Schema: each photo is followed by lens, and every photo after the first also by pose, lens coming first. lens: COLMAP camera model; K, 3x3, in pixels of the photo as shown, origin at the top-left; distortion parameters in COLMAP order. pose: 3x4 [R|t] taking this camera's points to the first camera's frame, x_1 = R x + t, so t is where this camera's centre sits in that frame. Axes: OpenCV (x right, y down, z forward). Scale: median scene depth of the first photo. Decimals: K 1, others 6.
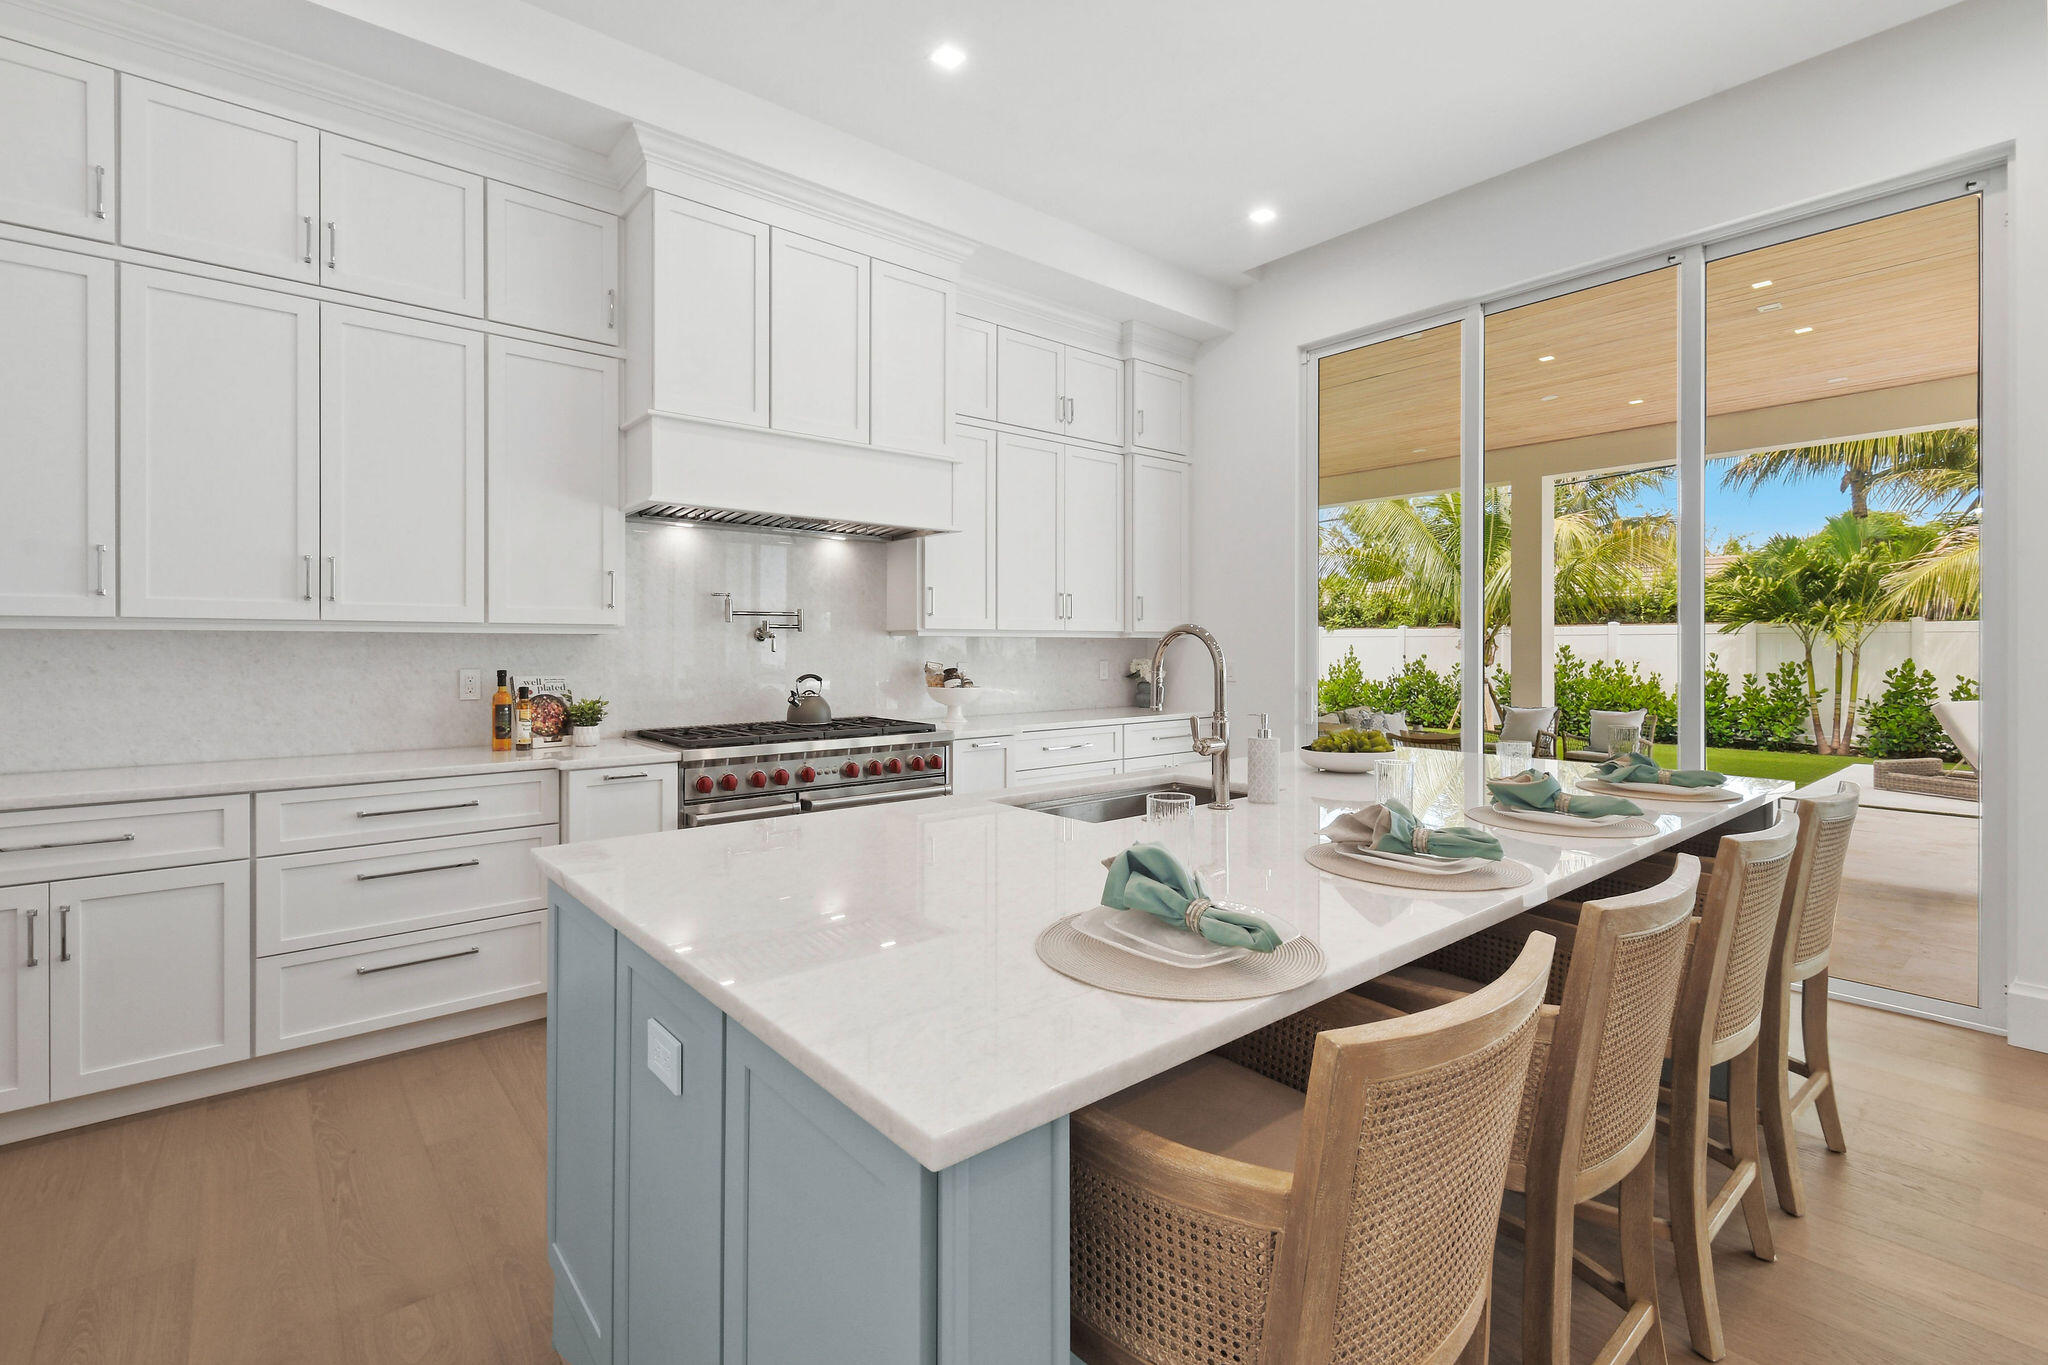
lens RADIAL K [[928.6, 0, 1036.0], [0, 928.6, 651.3], [0, 0, 1]] dist [0.008144, -0.004642]
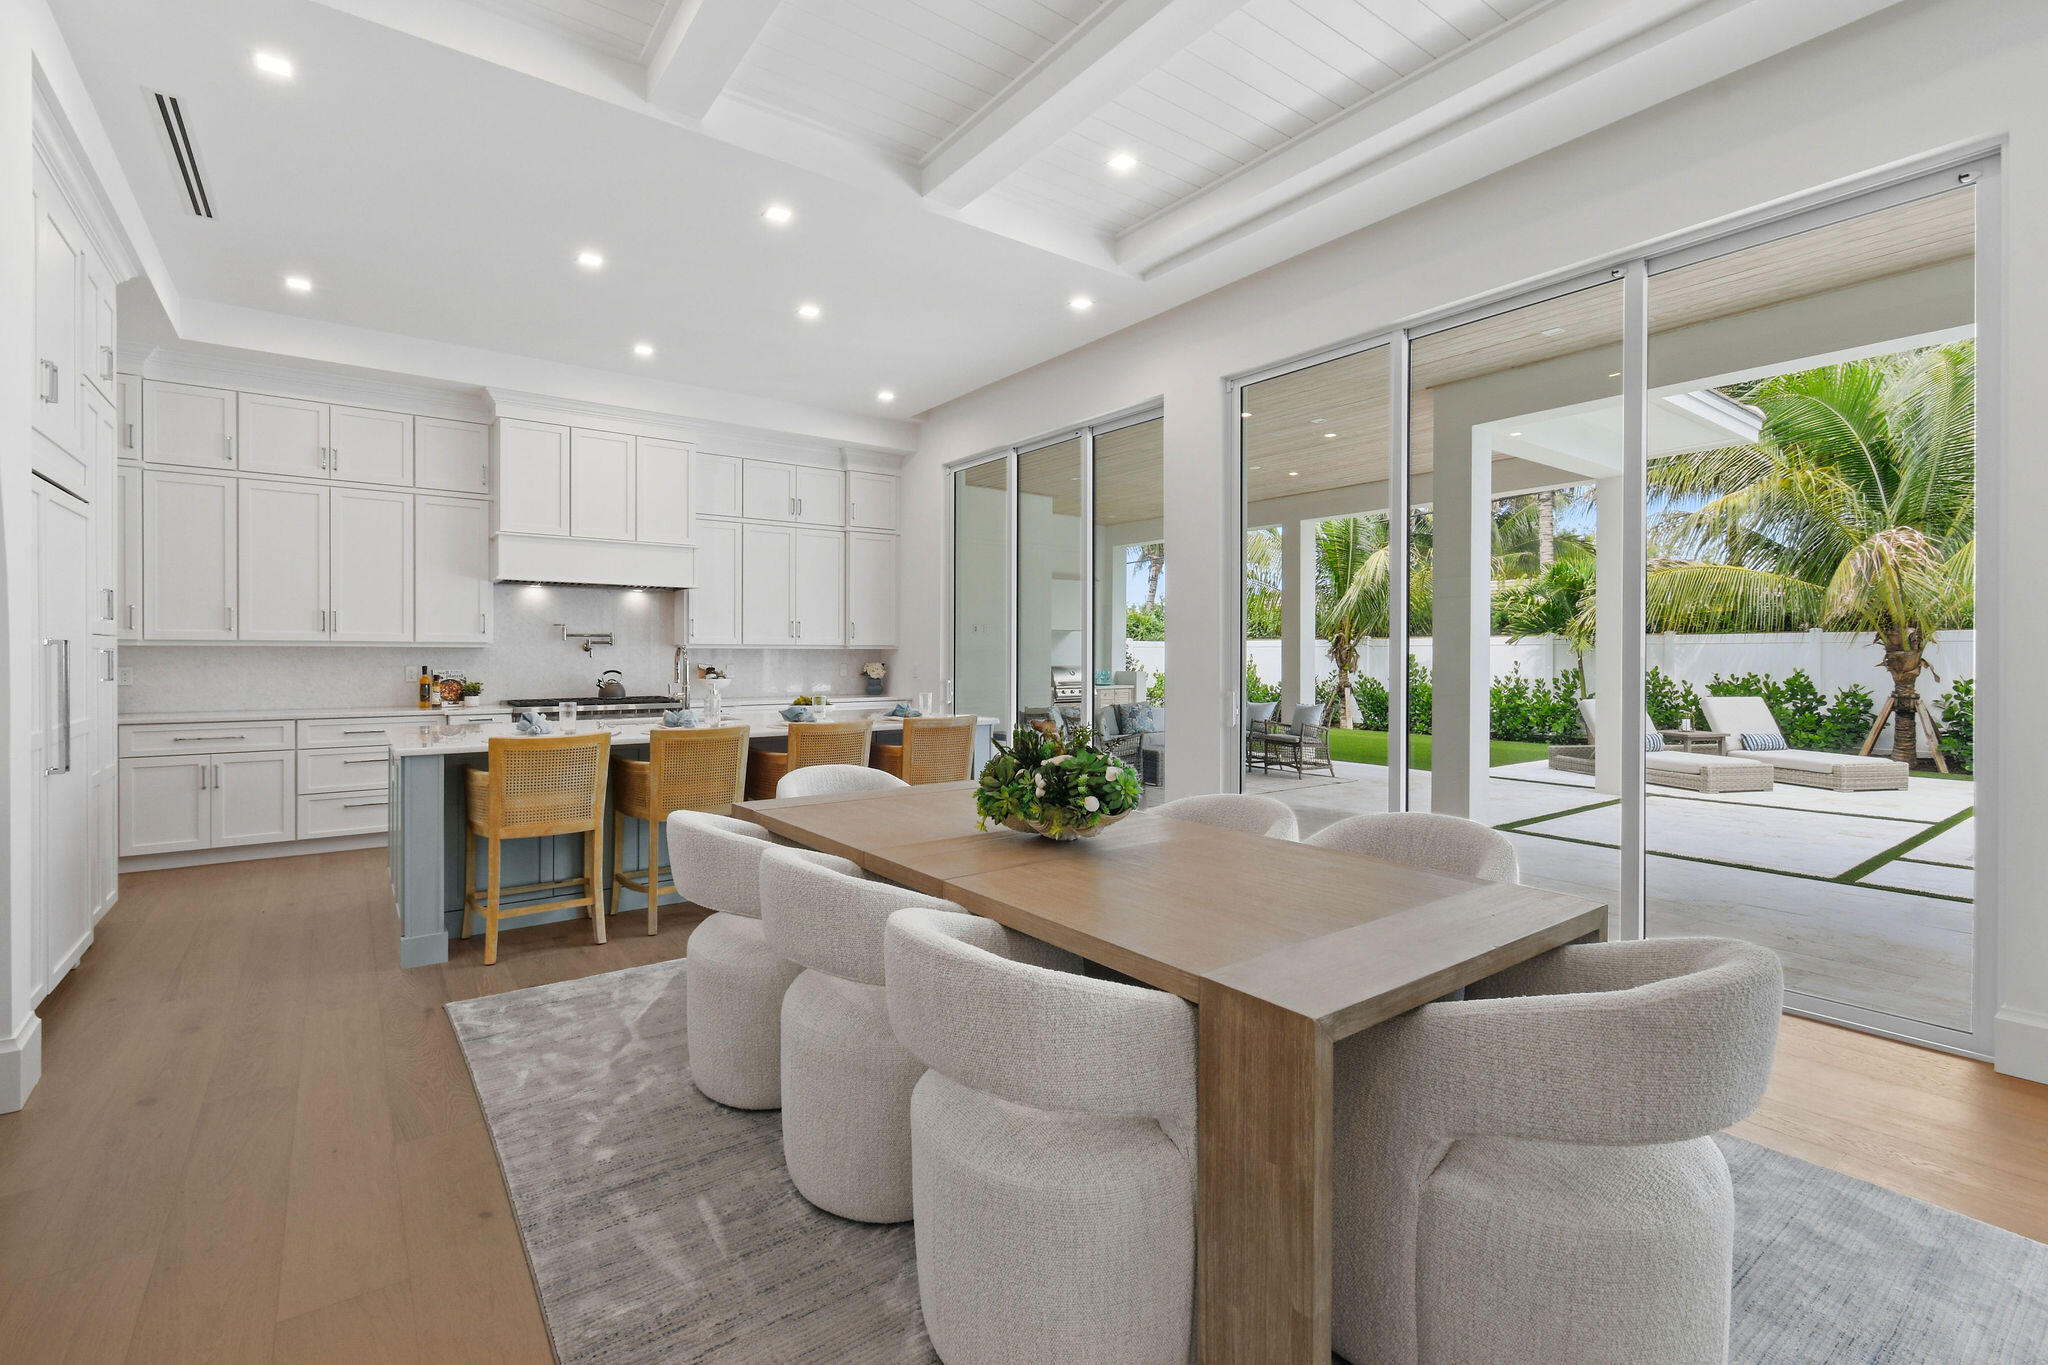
lens RADIAL K [[928.6, 0, 1041.9], [0, 928.6, 661.8], [0, 0, 1]] dist [0.008144, -0.004642]
pose [[0.998474, 0.000702, -0.055218, 0.665516], [-0.000667, 1.000000, 0.000659, 0.007417], [0.055218, -0.000621, 0.998474, -0.704400]]
